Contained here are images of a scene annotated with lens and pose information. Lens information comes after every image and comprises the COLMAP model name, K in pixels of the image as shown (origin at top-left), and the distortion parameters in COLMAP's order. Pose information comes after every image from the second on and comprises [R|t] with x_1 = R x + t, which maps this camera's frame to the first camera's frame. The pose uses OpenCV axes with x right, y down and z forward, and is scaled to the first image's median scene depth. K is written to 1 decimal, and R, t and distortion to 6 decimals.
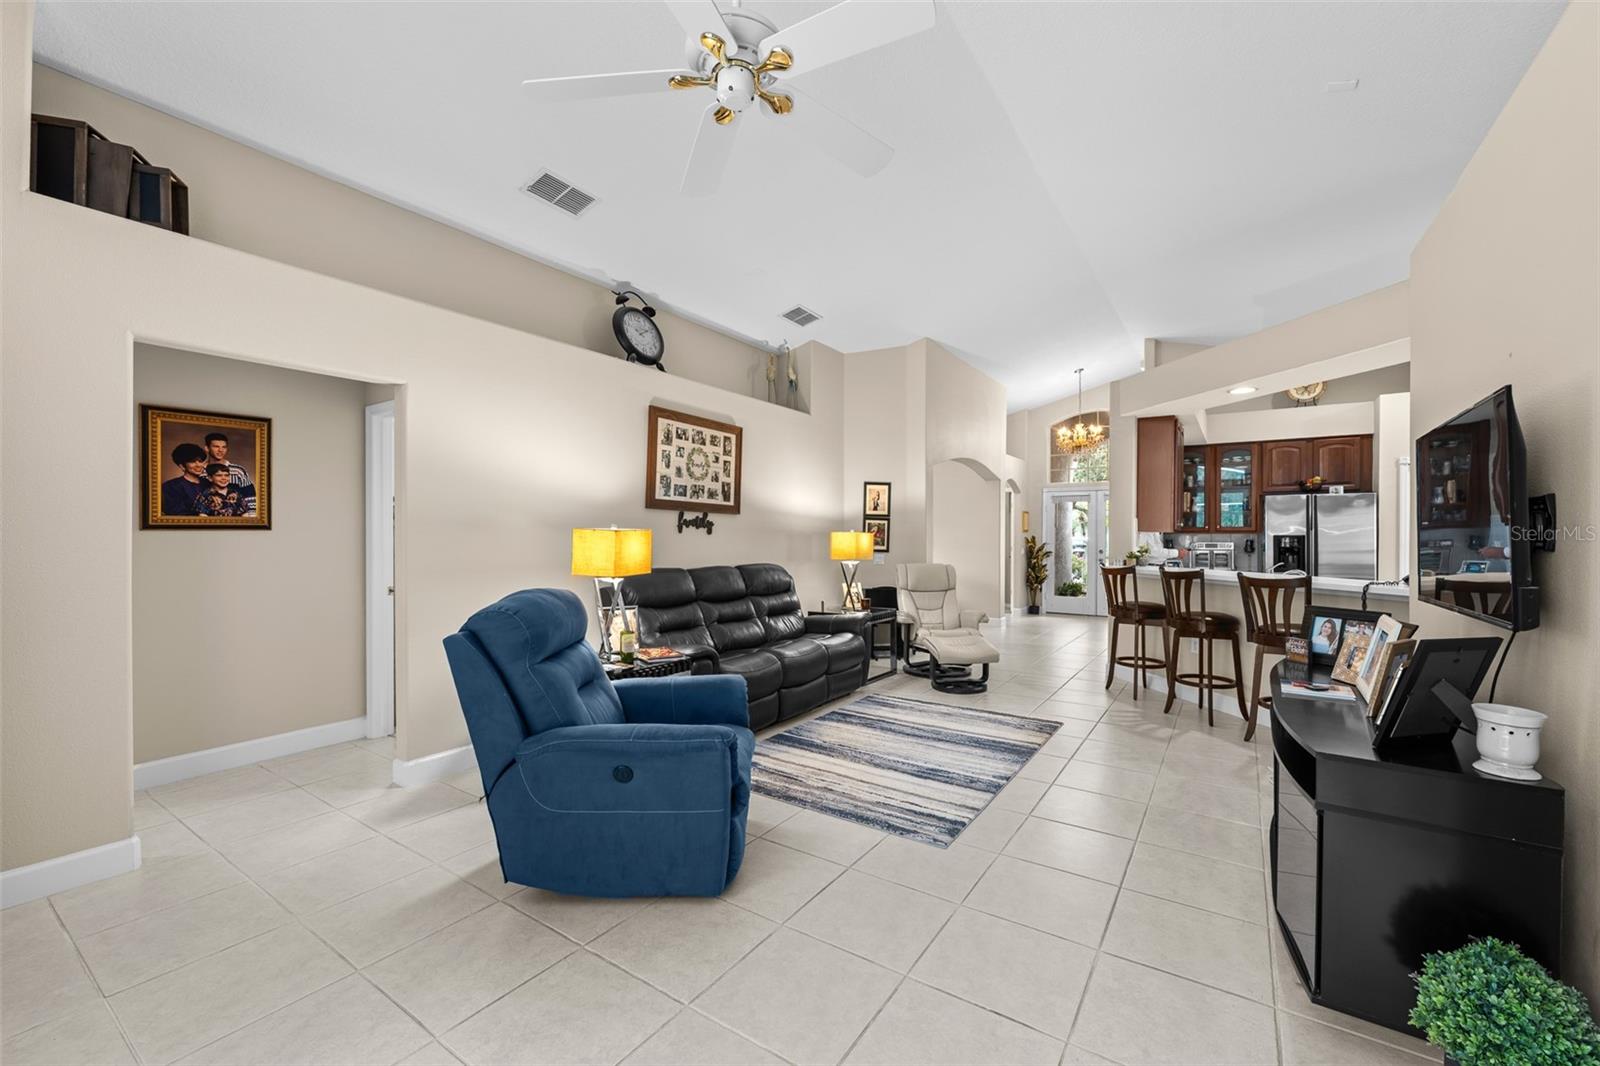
lens RADIAL K [[652.6, 0, 801.5], [0, 652.6, 537.4], [0, 0, 1]] dist [-0.000054, 0.000052]
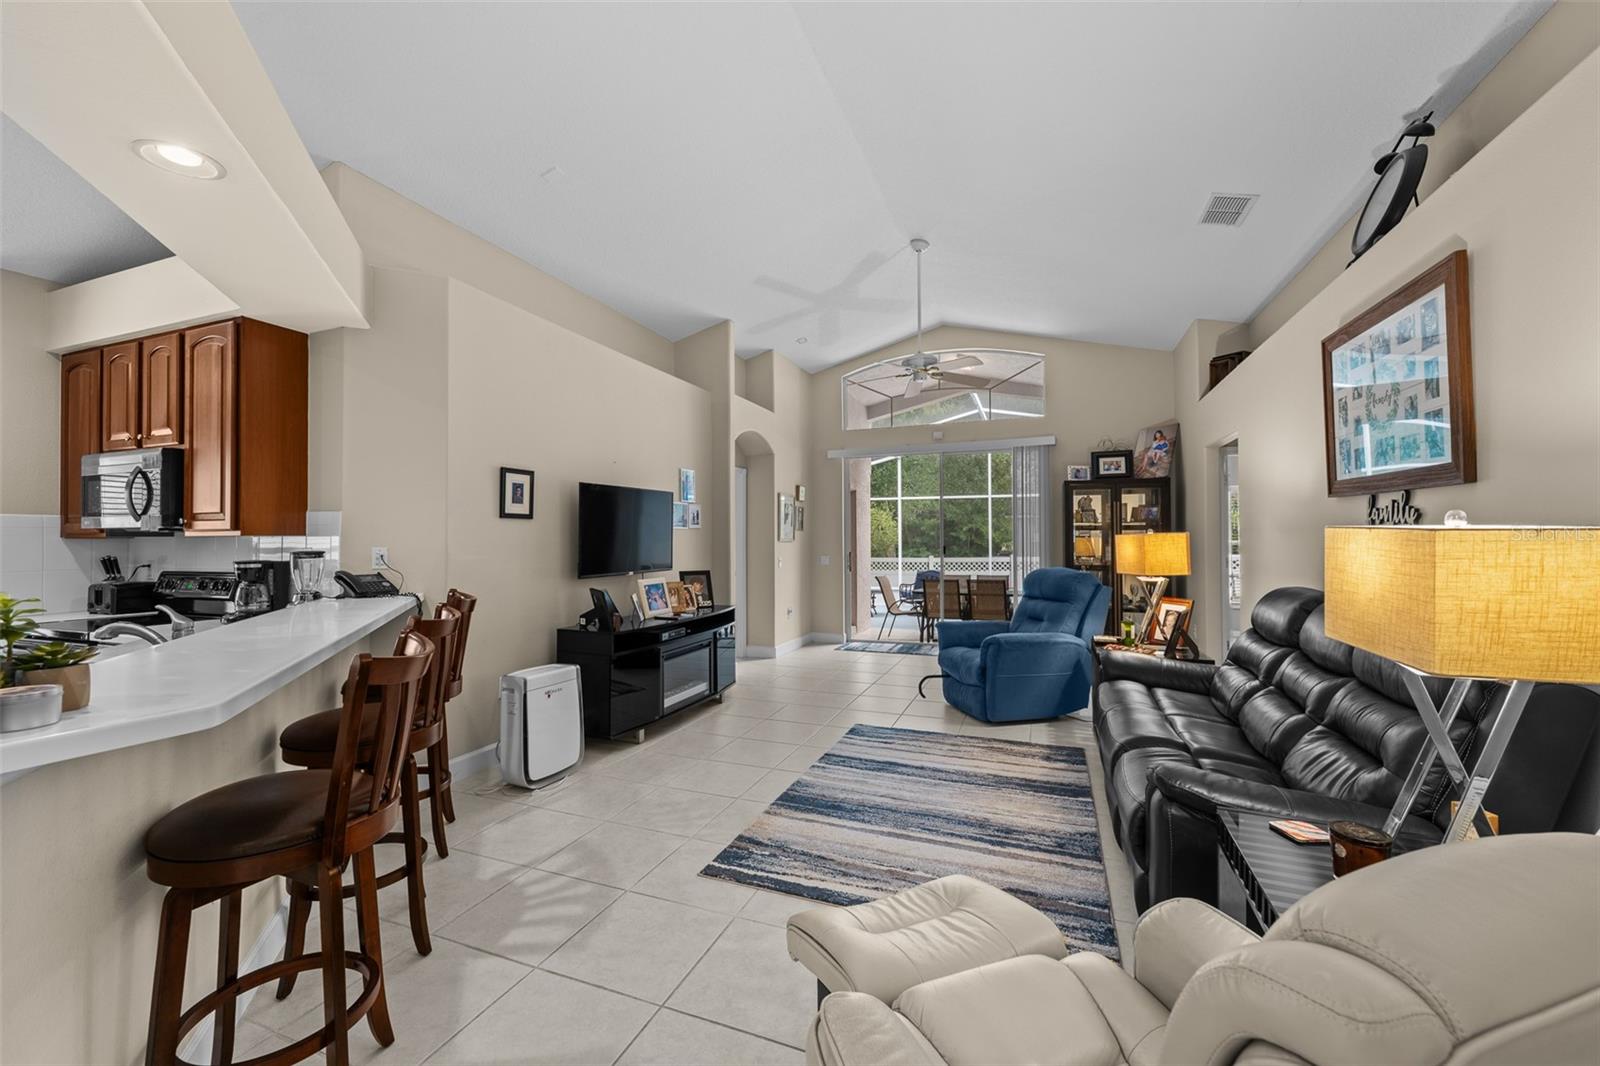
lens RADIAL K [[630.2, 0, 800.0], [0, 630.2, 533.0], [0, 0, 1]] dist [-0.000031, 0.000031]
pose [[-0.975811, -0.000648, -0.218614, 0.385815], [0.000946, 0.999974, -0.007187, -0.004537], [0.218613, -0.007220, -0.975785, 1.378401]]
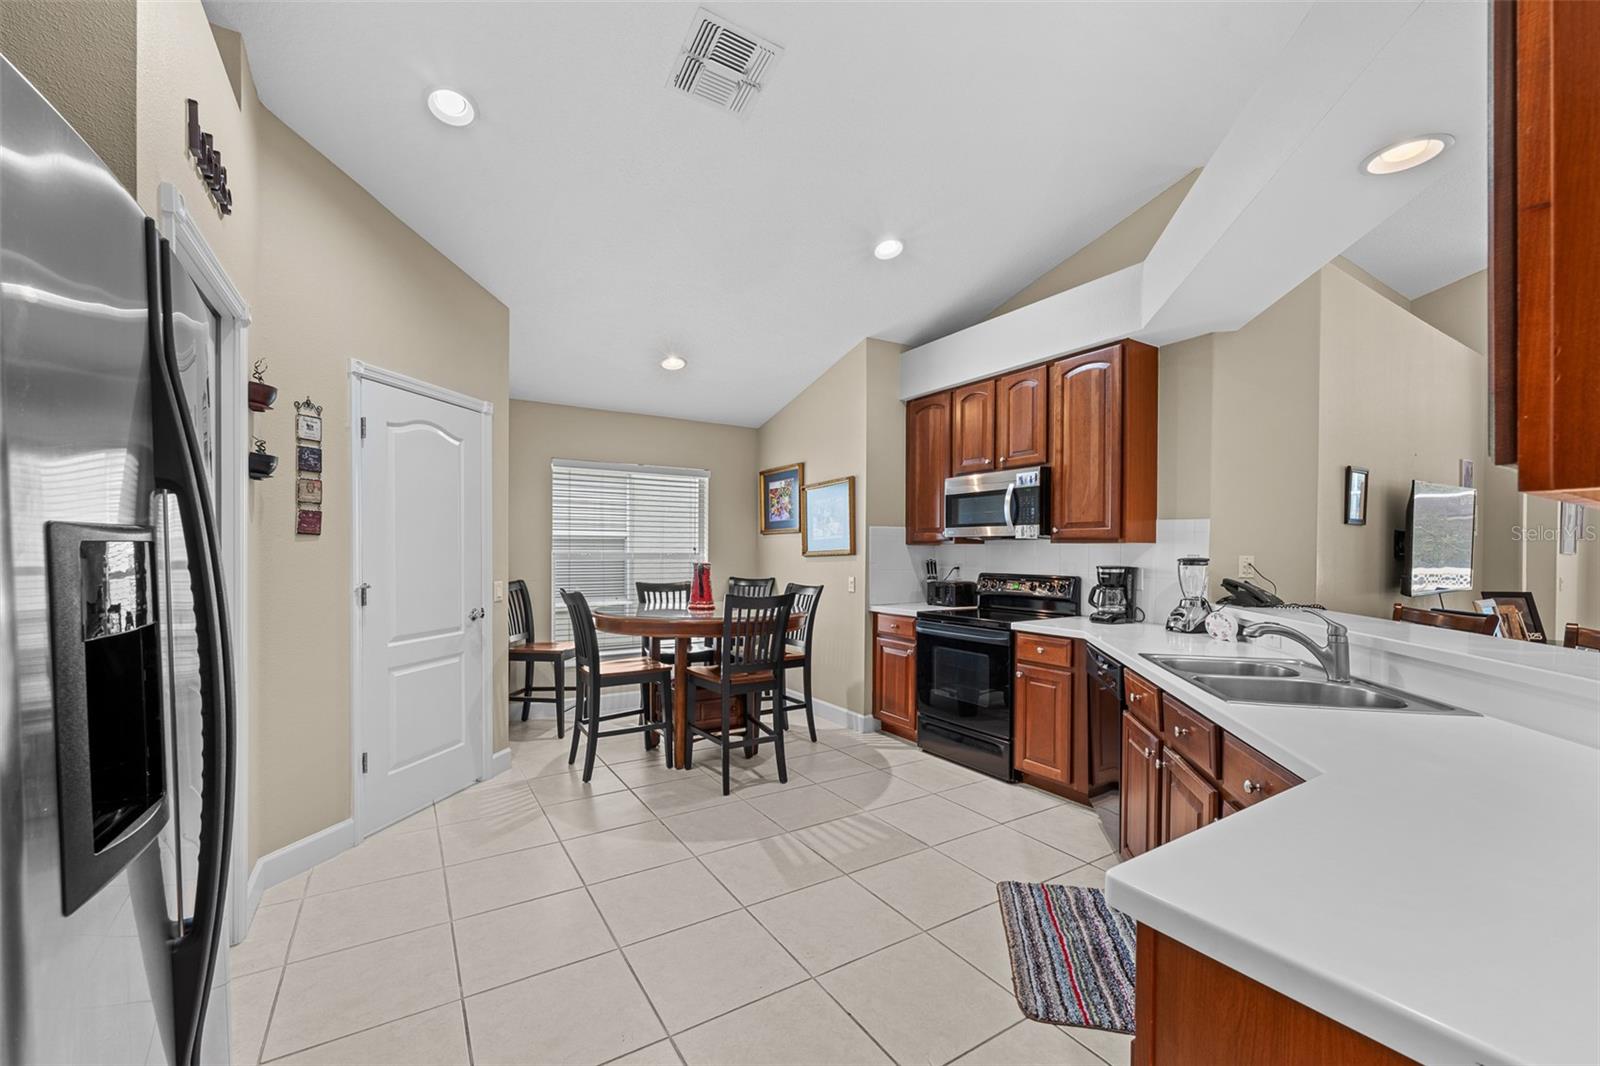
lens RADIAL K [[647.4, 0, 802.8], [0, 647.4, 556.9], [0, 0, 1]] dist [0.000430, 0.000035]
pose [[-0.915024, -0.011635, 0.403231, 0.801358], [-0.006513, 0.999880, 0.014074, 0.000665], [-0.403346, 0.010252, -0.914990, 1.419988]]
